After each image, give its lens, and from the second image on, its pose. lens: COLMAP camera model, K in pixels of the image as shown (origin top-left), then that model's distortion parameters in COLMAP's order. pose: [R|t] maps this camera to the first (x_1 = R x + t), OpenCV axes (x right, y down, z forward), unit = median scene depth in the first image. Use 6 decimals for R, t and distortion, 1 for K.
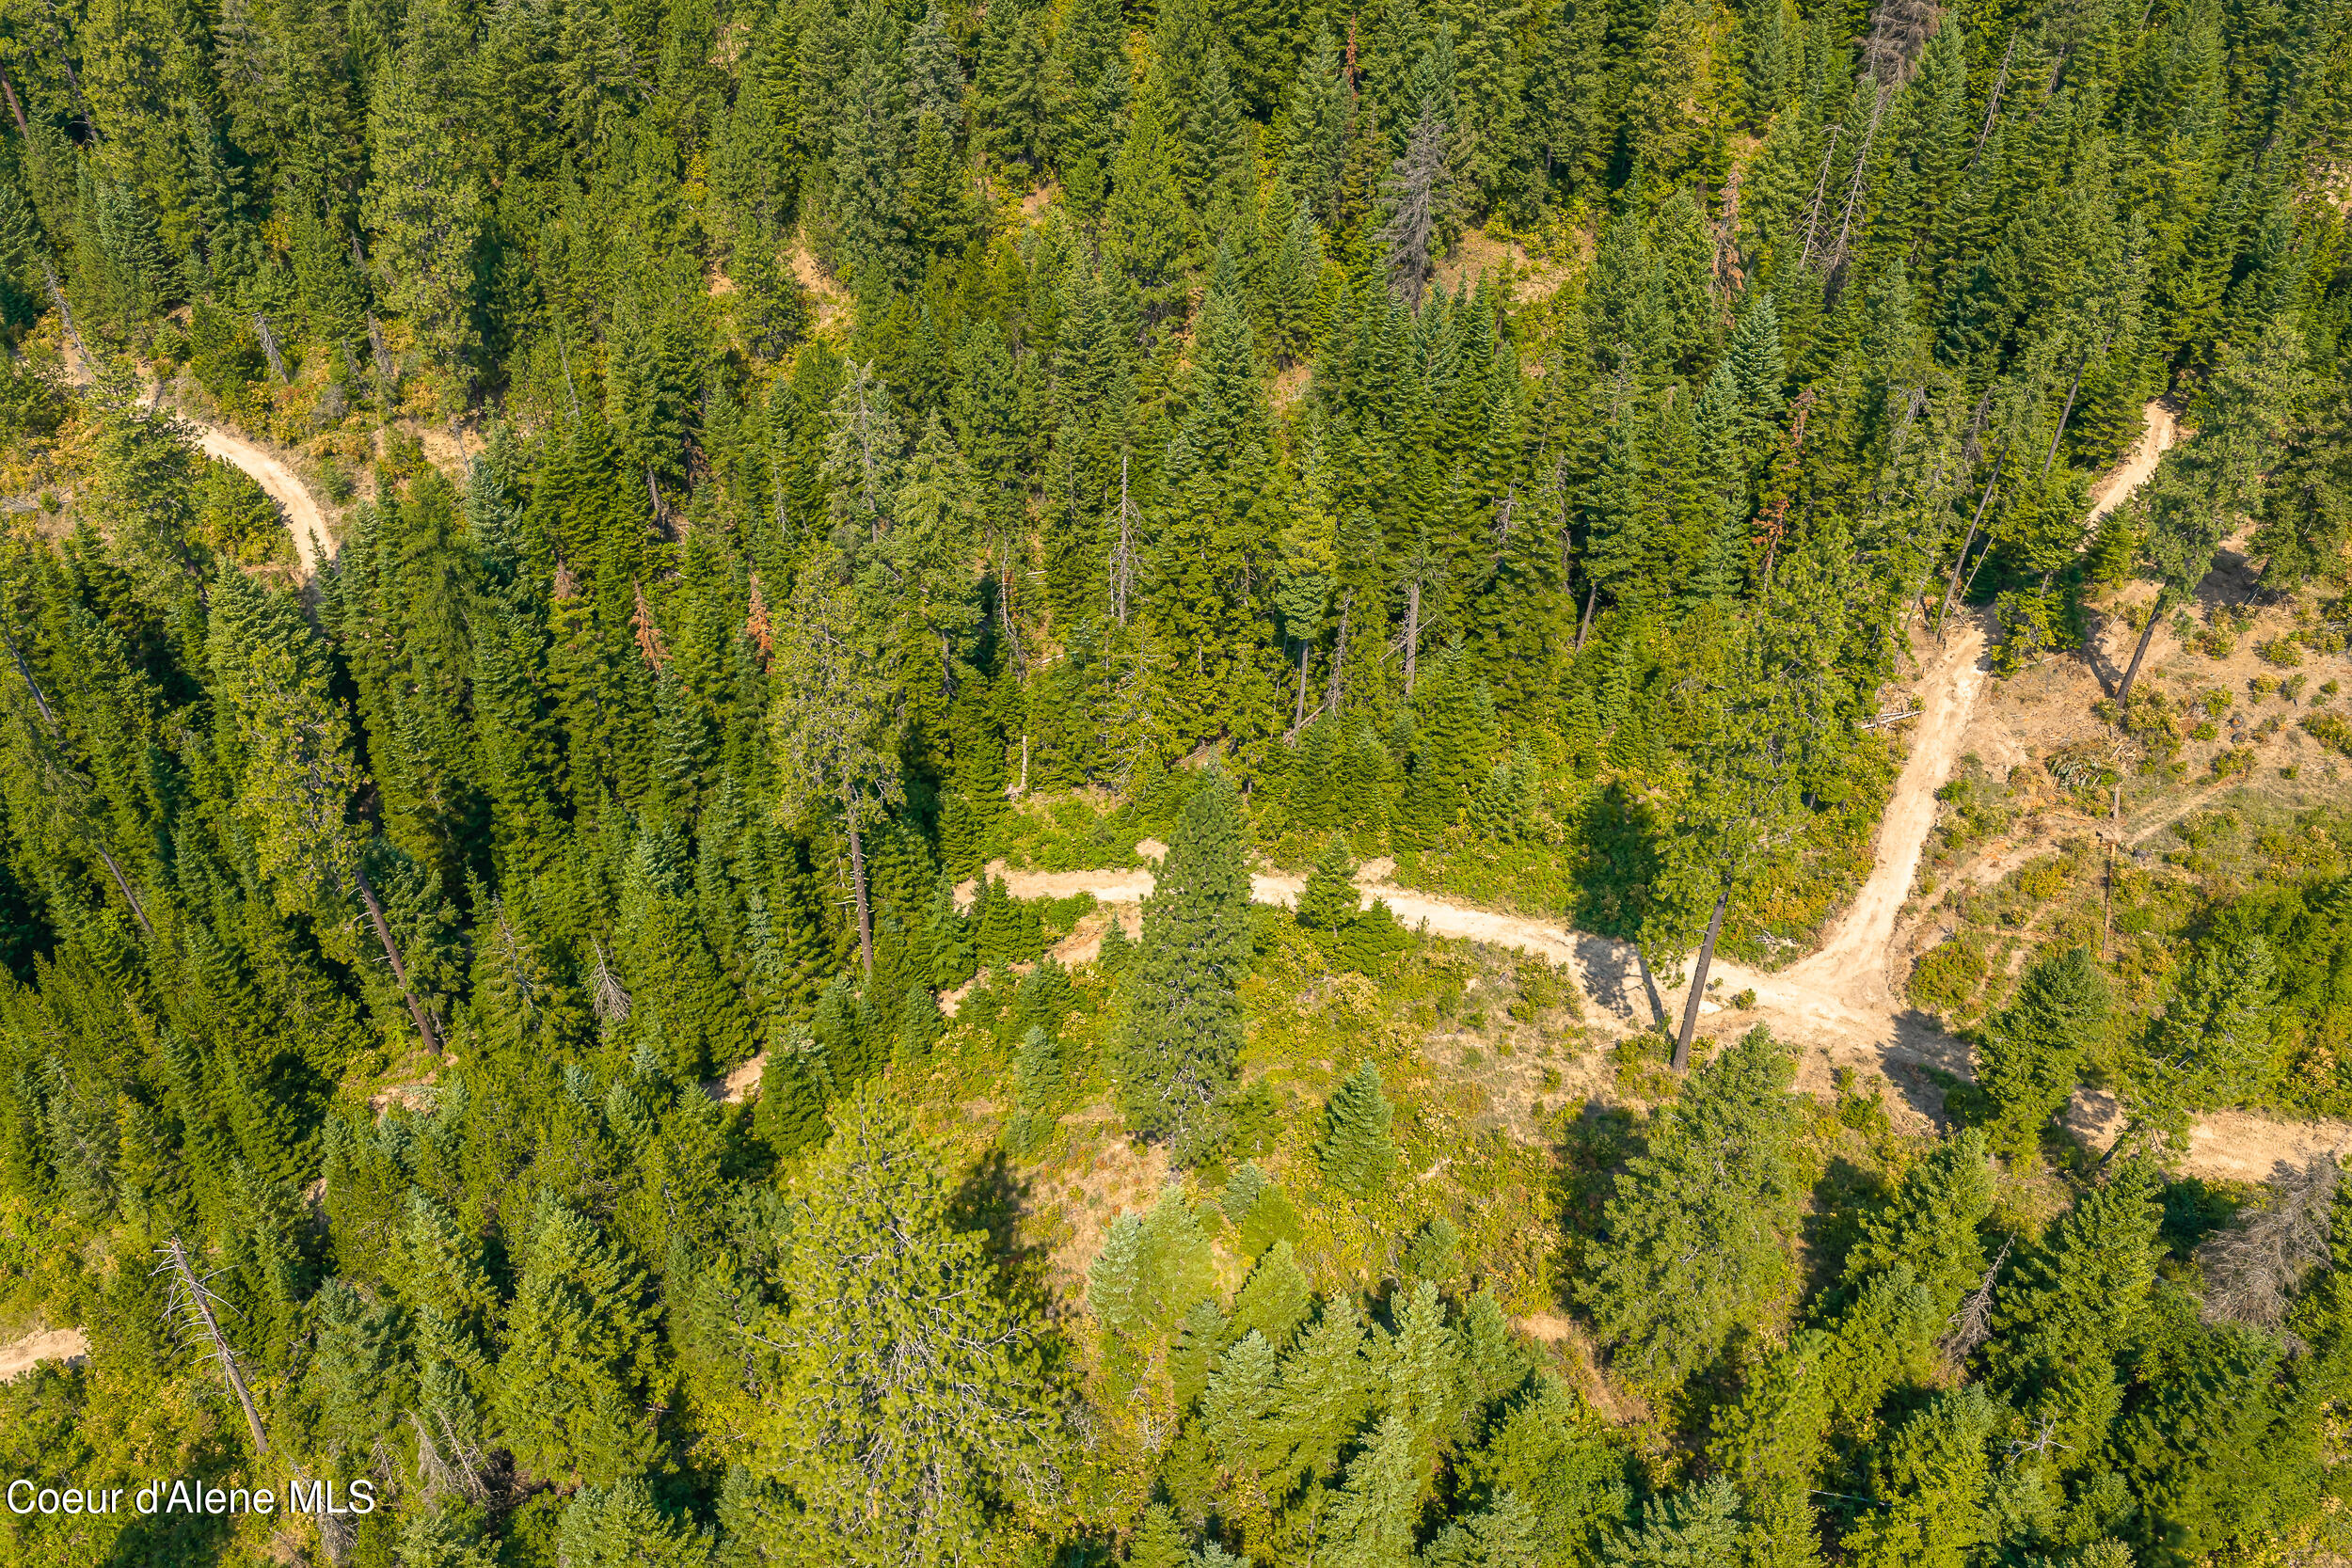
lens RADIAL K [[1989.2, 0, 1188.5], [0, 1989.2, 781.6], [0, 0, 1]] dist [0.034118, -0.054298]
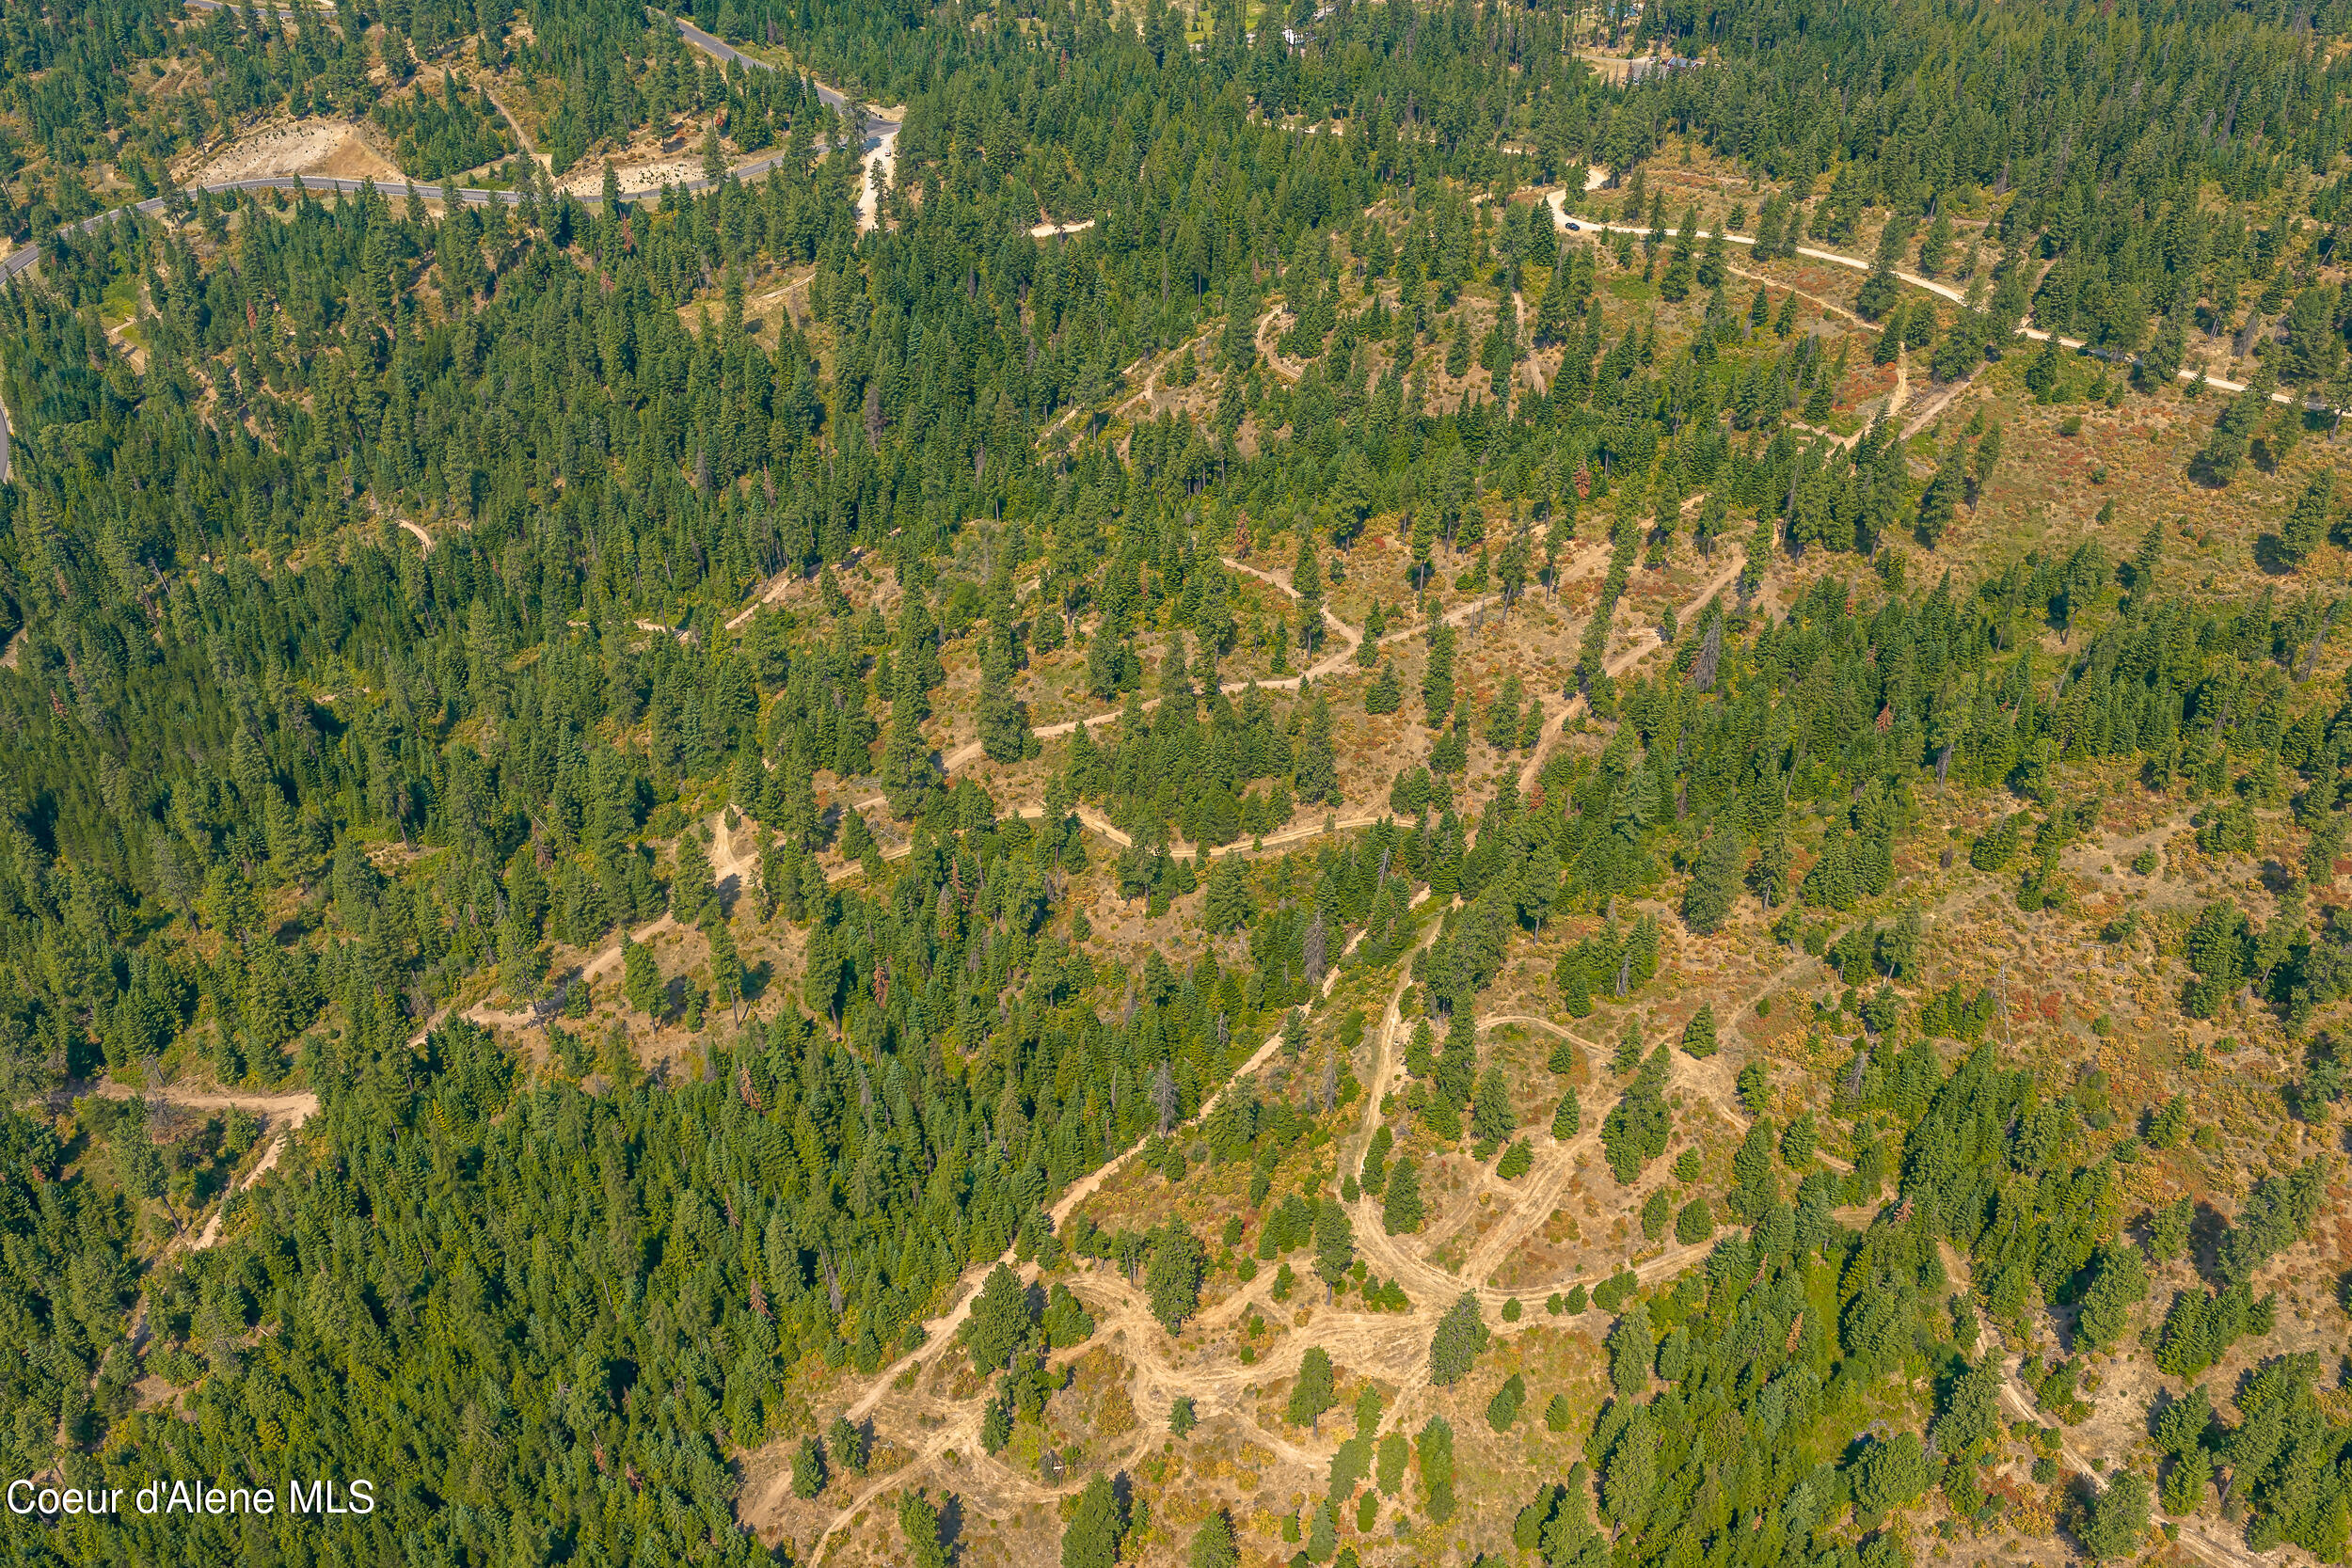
lens RADIAL K [[1989.2, 0, 1188.5], [0, 1989.2, 781.6], [0, 0, 1]] dist [0.034118, -0.054298]
pose [[0.995123, 0.030125, -0.093933, 1.740799], [-0.037991, 0.995815, -0.083117, 0.734468], [0.091036, 0.086281, 0.992103, -3.308432]]
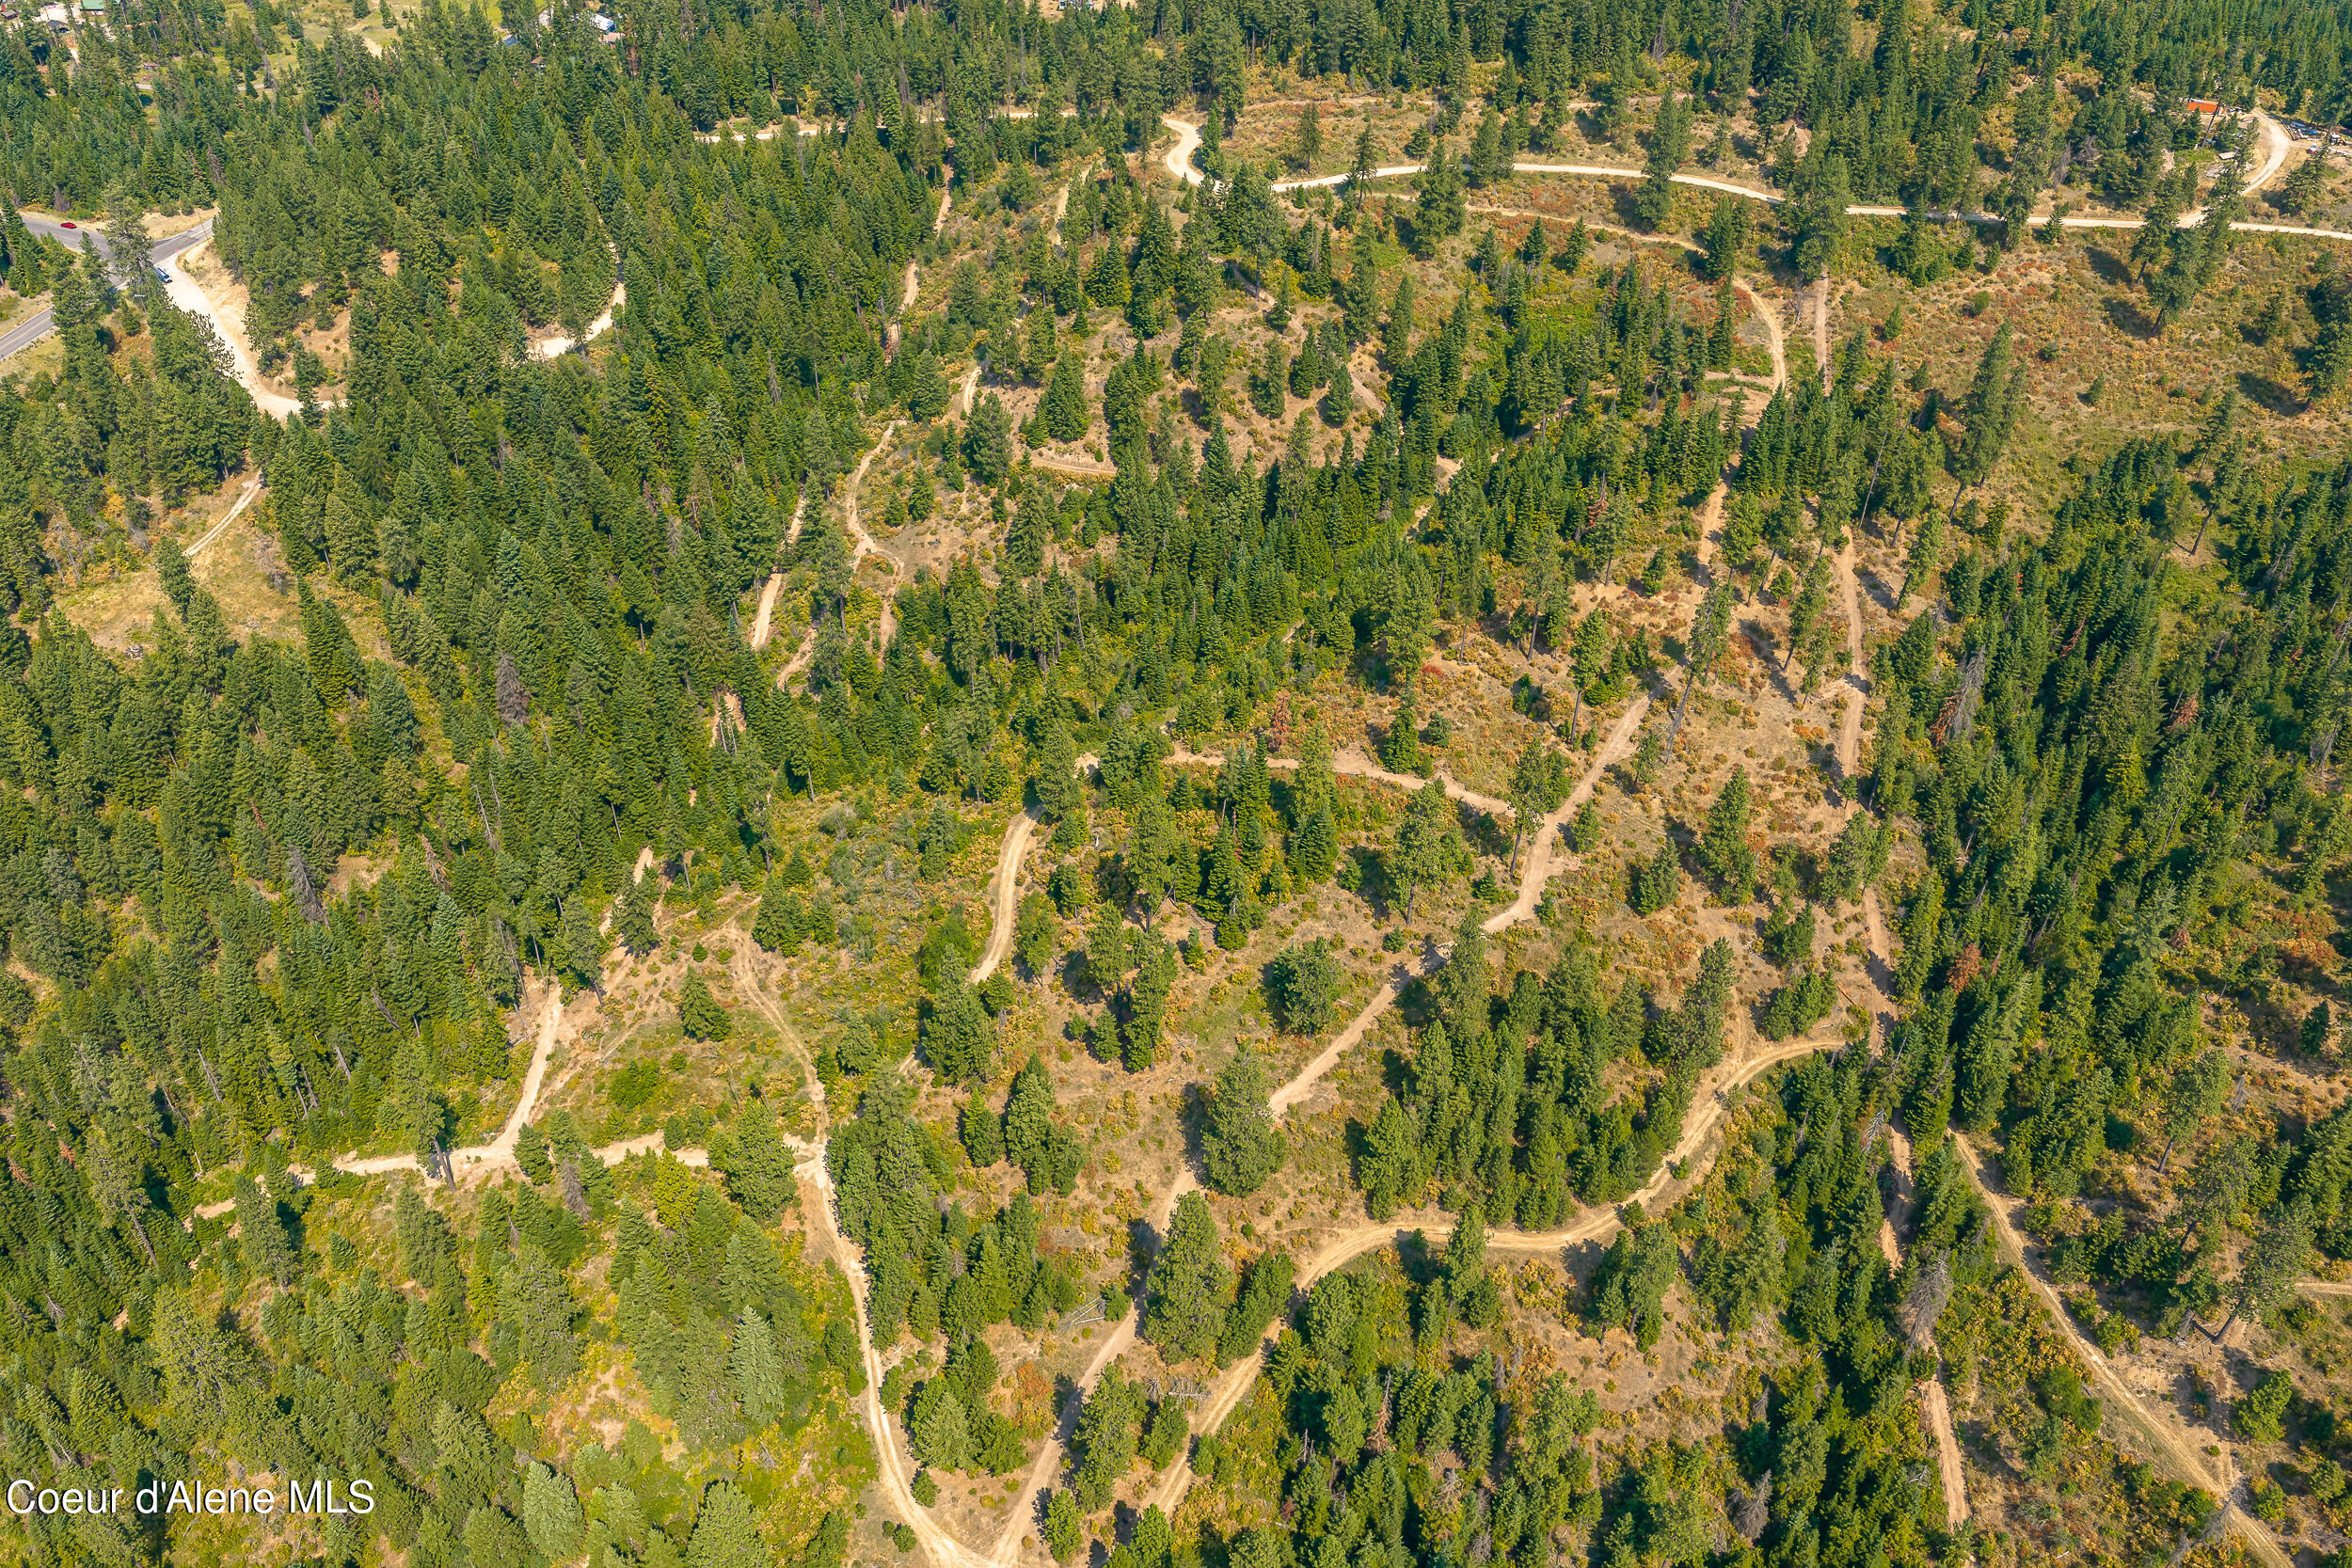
lens RADIAL K [[1989.2, 0, 1188.5], [0, 1989.2, 781.6], [0, 0, 1]] dist [0.034118, -0.054298]
pose [[0.889383, -0.299097, 0.345744, 0.313861], [0.313217, 0.949551, 0.015728, -0.121099], [-0.333006, 0.094305, 0.938197, -1.900725]]
